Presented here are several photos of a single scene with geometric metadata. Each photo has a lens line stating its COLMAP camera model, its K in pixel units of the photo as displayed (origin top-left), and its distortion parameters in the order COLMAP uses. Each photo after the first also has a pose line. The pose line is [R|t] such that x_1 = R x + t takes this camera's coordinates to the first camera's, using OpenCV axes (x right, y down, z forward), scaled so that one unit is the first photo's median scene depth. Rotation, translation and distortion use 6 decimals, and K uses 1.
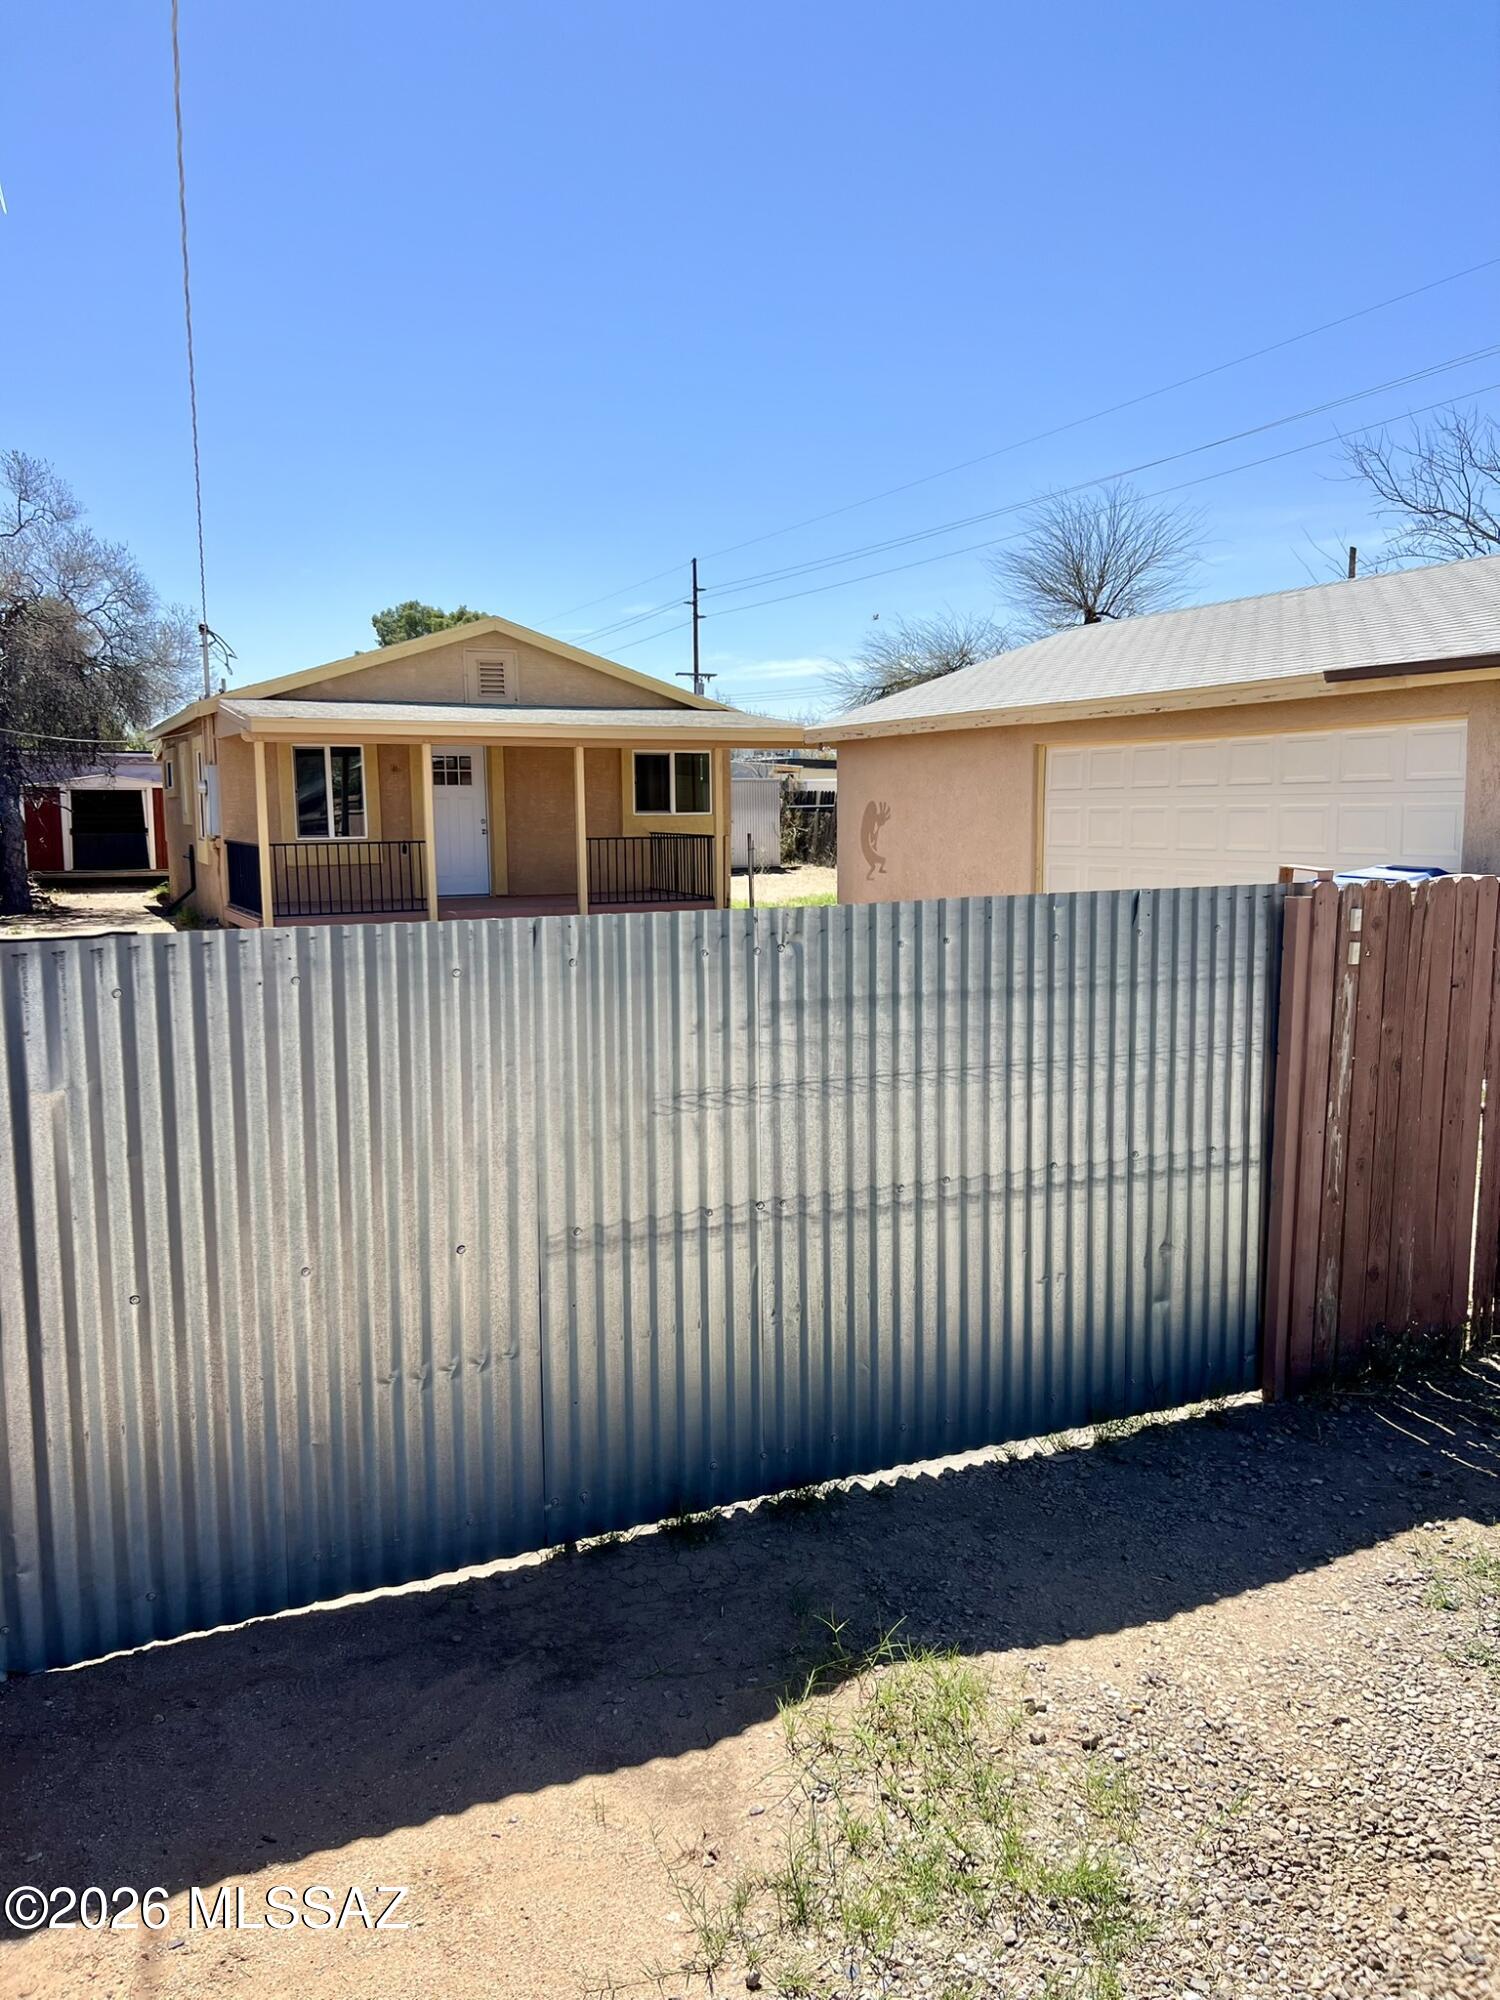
lens RADIAL K [[1499.7, 0, 763.7], [0, 1499.7, 994.6], [0, 0, 1]] dist [0.046756, -0.043875]
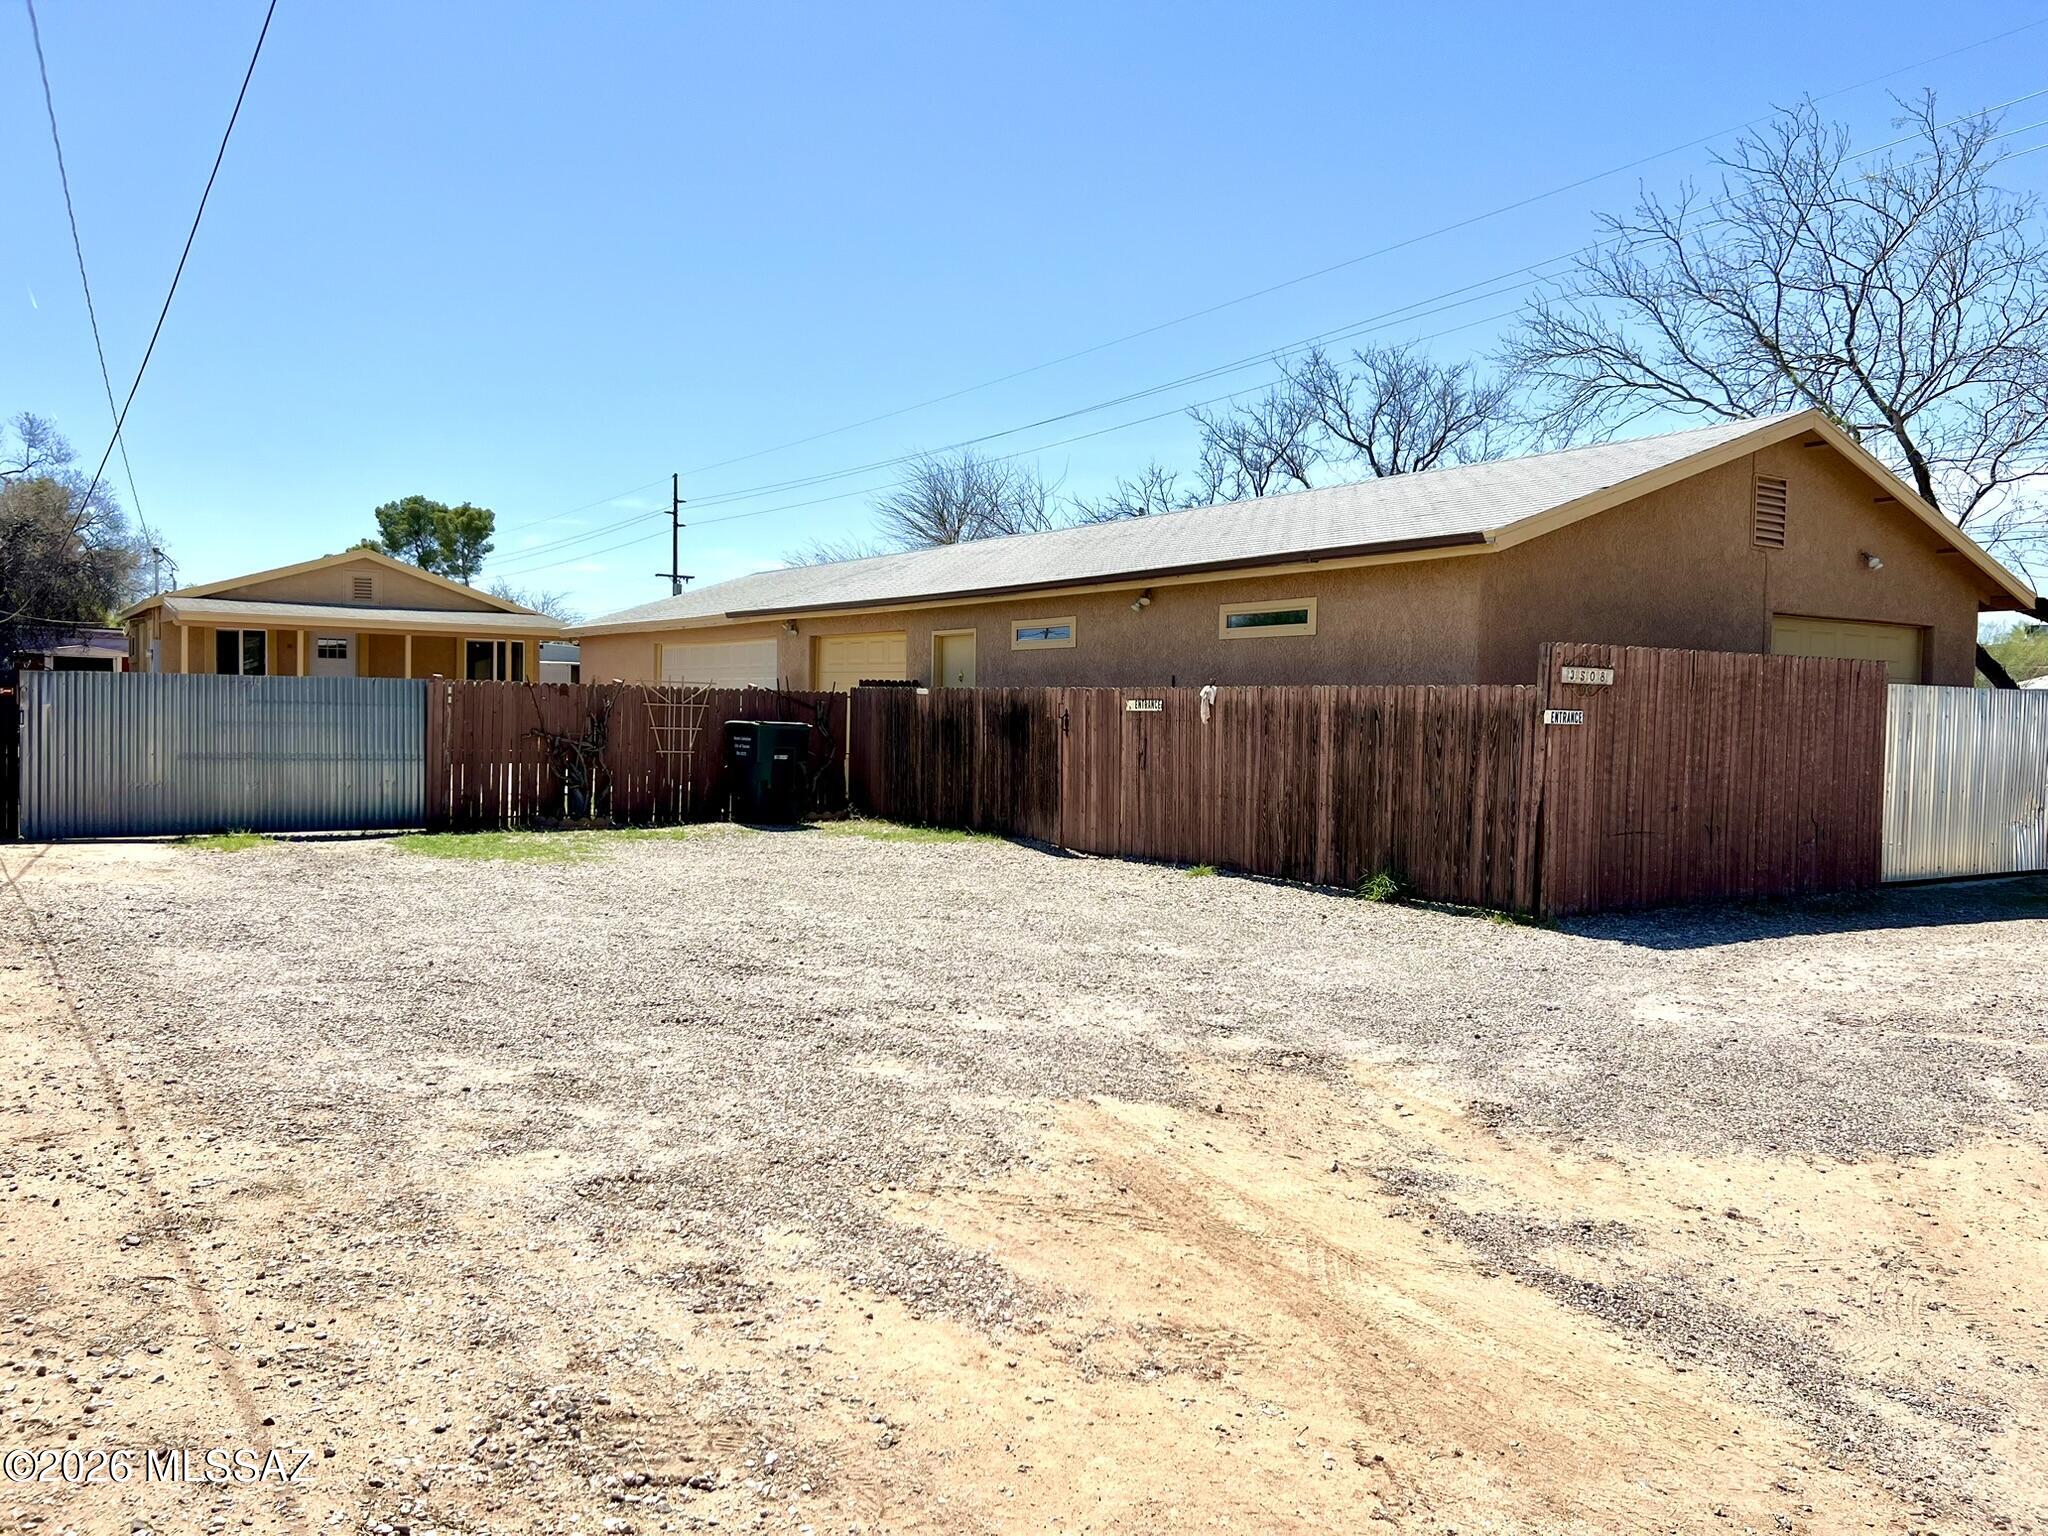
lens RADIAL K [[1535.7, 0, 1034.7], [0, 1535.7, 767.9], [0, 0, 1]] dist [0.046756, -0.043875]
pose [[0.990145, 0.023000, 0.138147, 0.258302], [-0.011028, 0.996164, -0.086808, 0.088682], [-0.139613, 0.084429, 0.986600, -0.566628]]
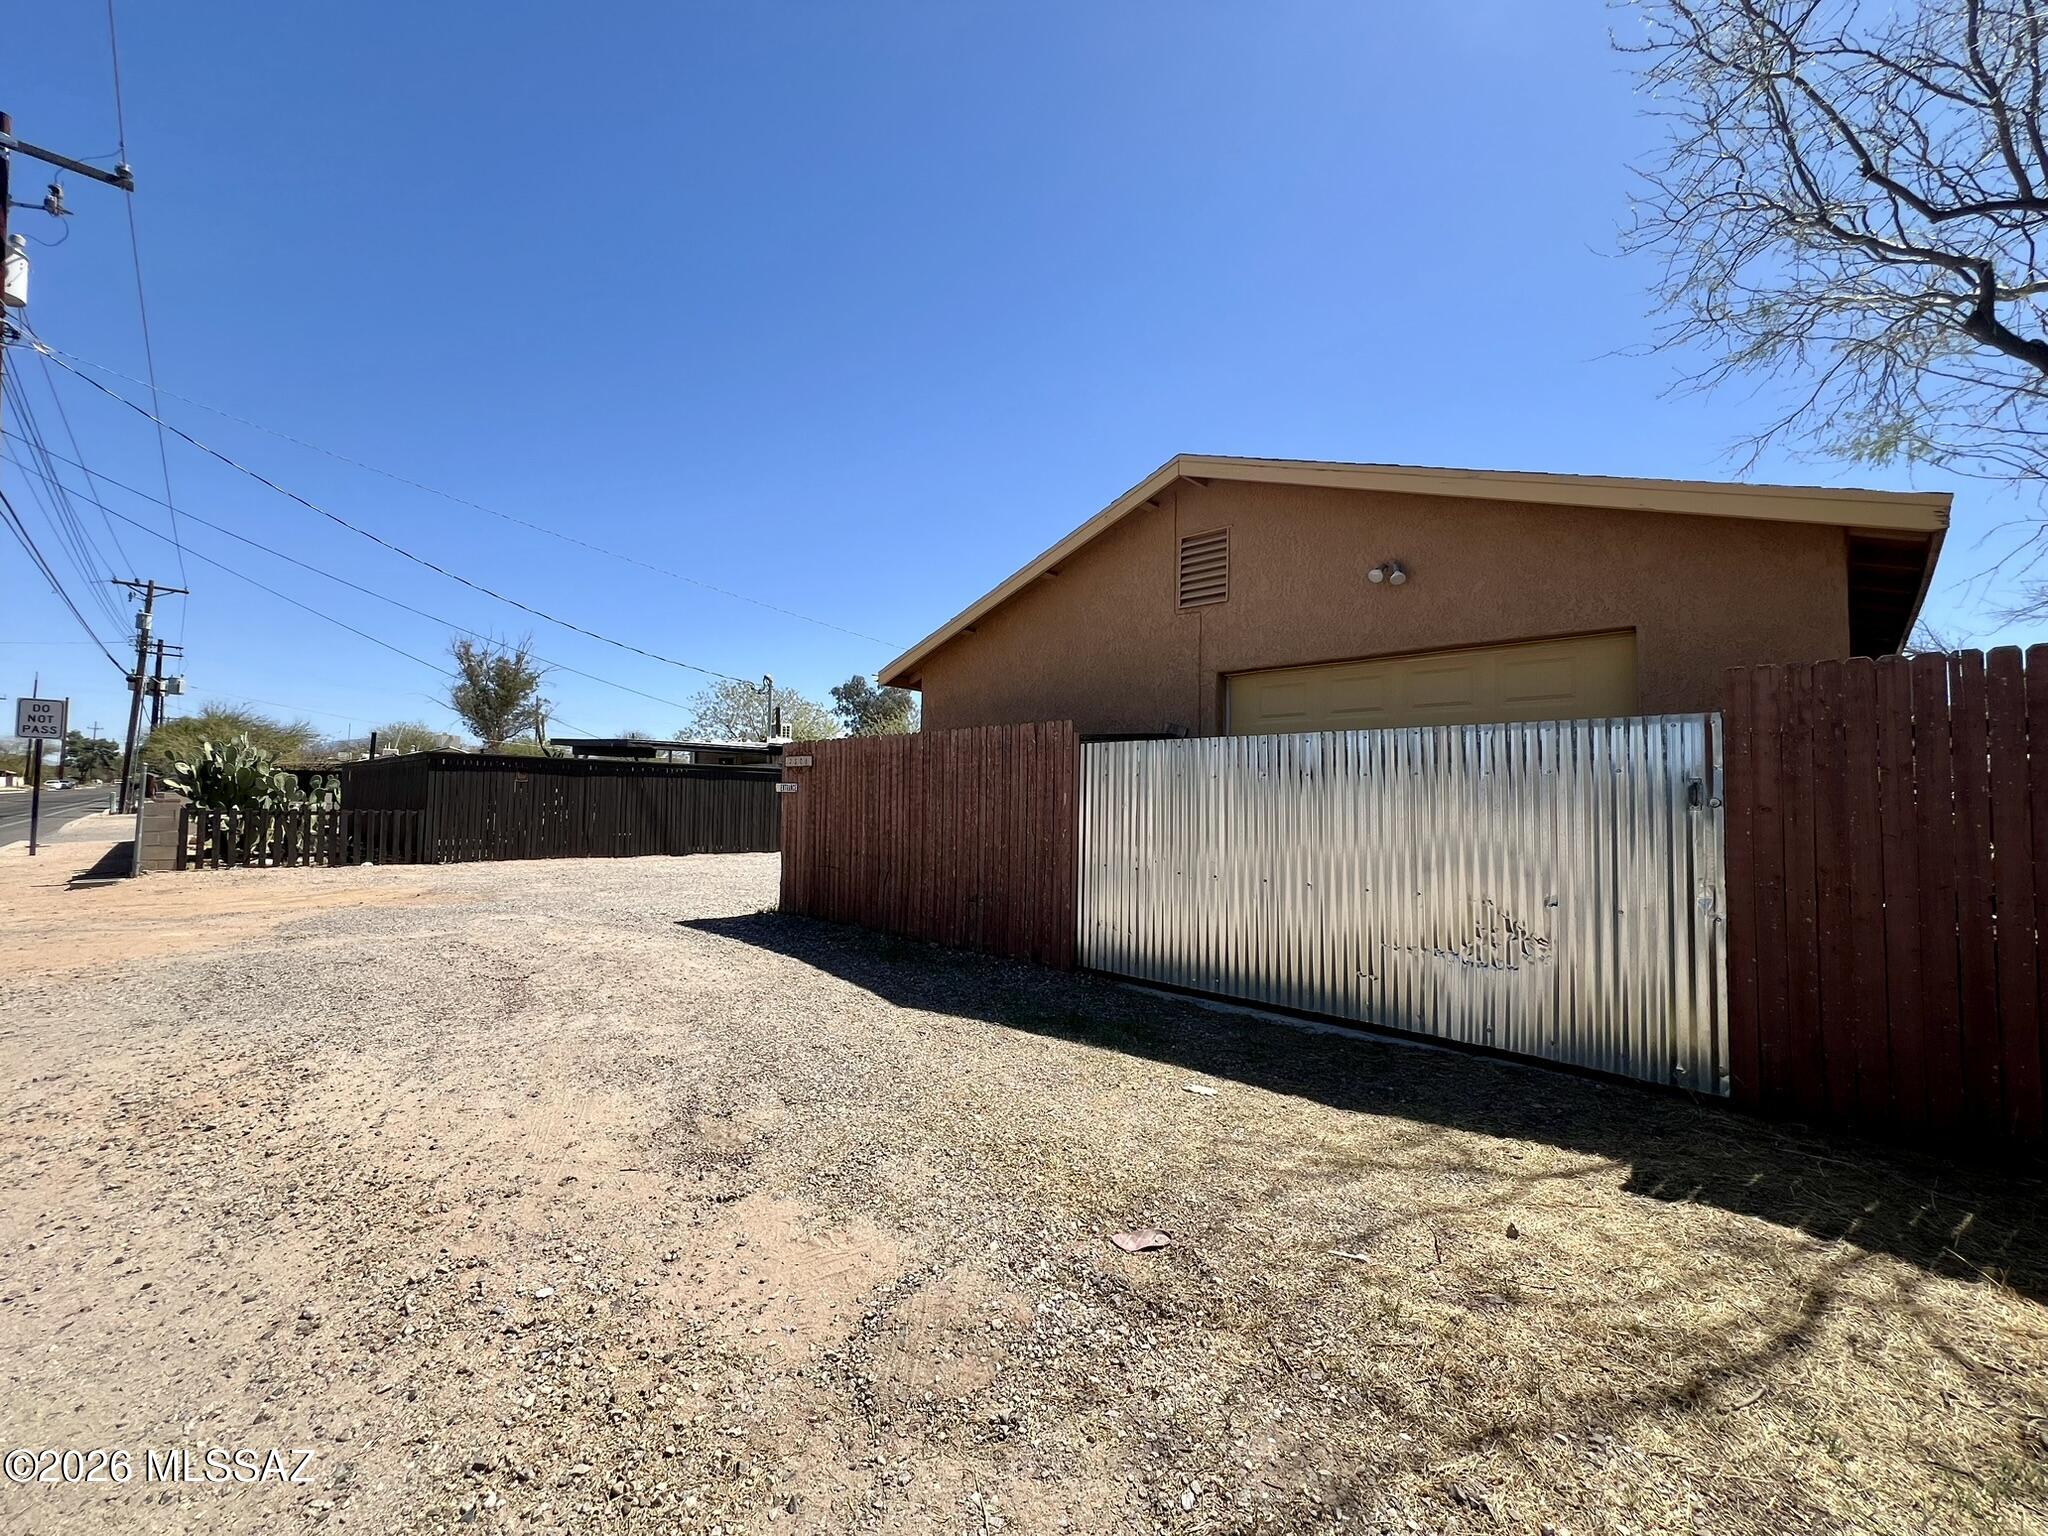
lens RADIAL K [[815.3, 0, 1023.8], [0, 815.3, 764.3], [0, 0, 1]] dist [-0.002741, 0.000966]
pose [[0.347511, -0.028263, -0.937250, 3.370214], [-0.136267, 0.987412, -0.080301, -0.167779], [0.927722, 0.155622, 0.339285, 1.421111]]
